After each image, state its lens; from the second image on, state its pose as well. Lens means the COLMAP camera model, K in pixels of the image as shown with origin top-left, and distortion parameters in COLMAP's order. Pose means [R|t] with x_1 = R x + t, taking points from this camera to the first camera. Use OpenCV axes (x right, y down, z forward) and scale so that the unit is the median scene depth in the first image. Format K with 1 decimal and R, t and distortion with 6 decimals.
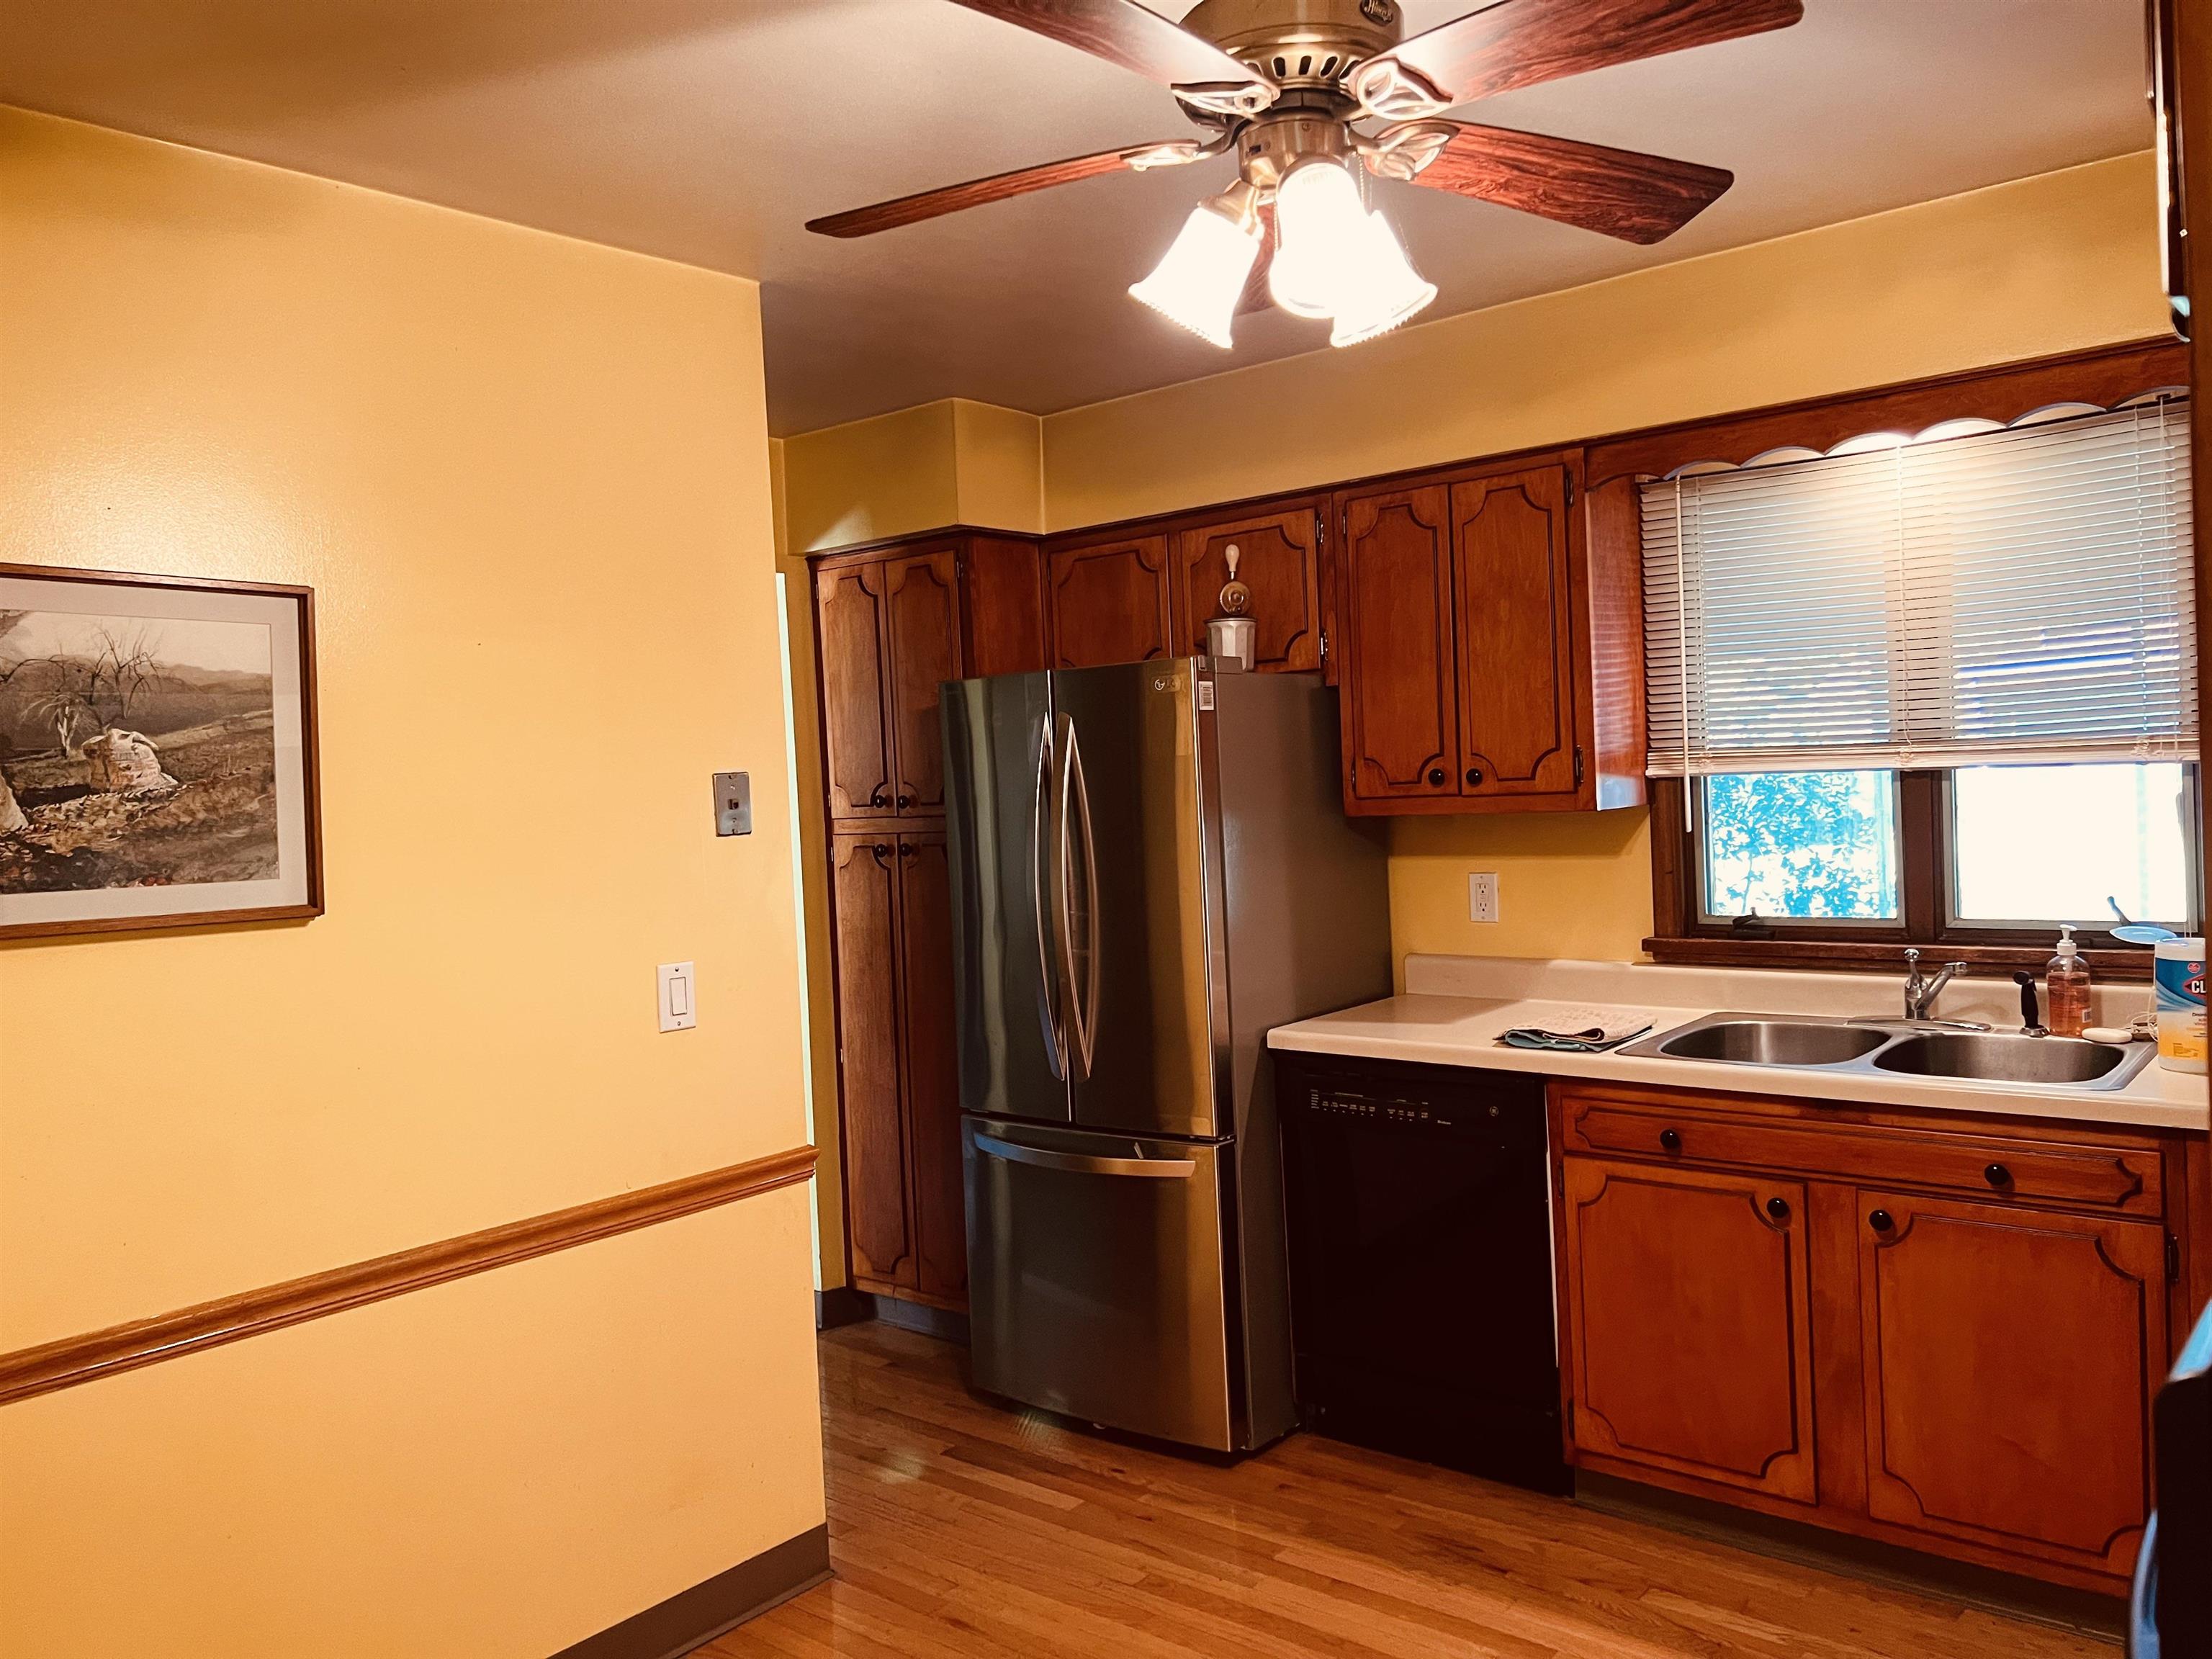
lens RADIAL K [[1655.1, 0, 1115.9], [0, 1655.1, 829.2], [0, 0, 1]] dist [0.042057, -0.020350]
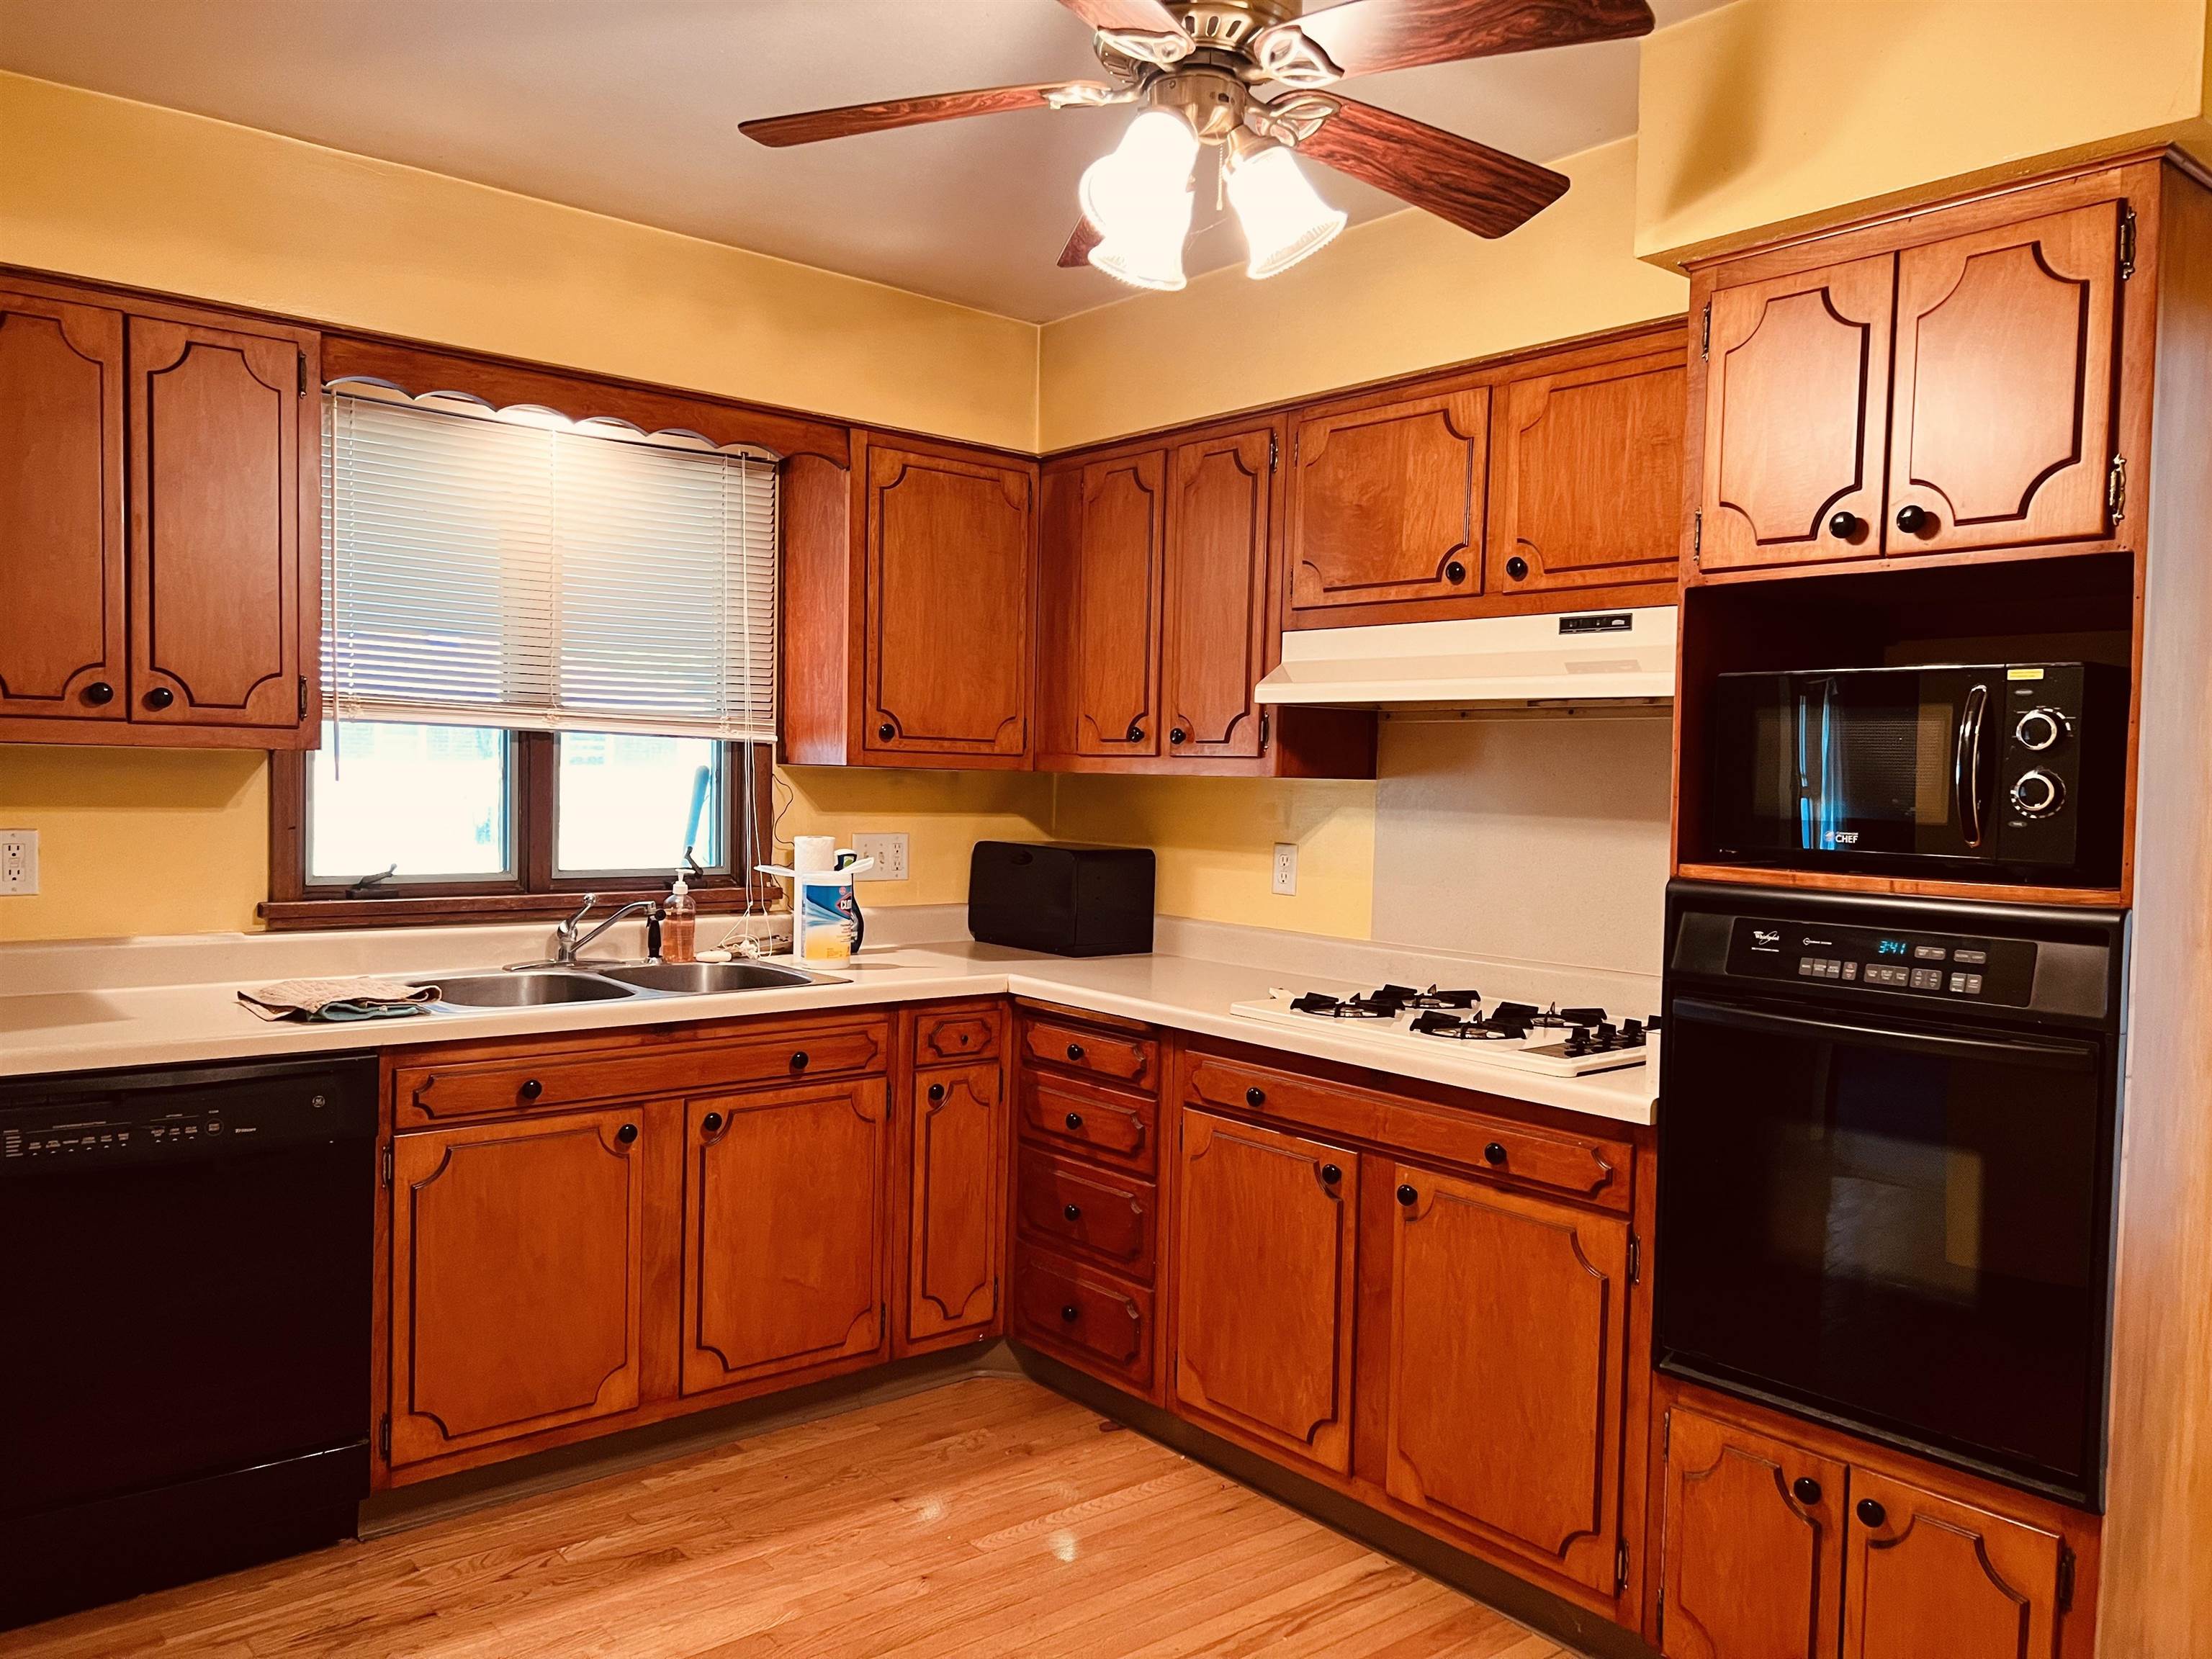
lens RADIAL K [[1655.1, 0, 1117.1], [0, 1655.1, 835.2], [0, 0, 1]] dist [0.042057, -0.020350]
pose [[0.181368, 0.015835, 0.983288, -0.524080], [0.000154, 0.999870, -0.016130, 0.050116], [-0.983415, 0.003077, 0.181342, 0.456049]]
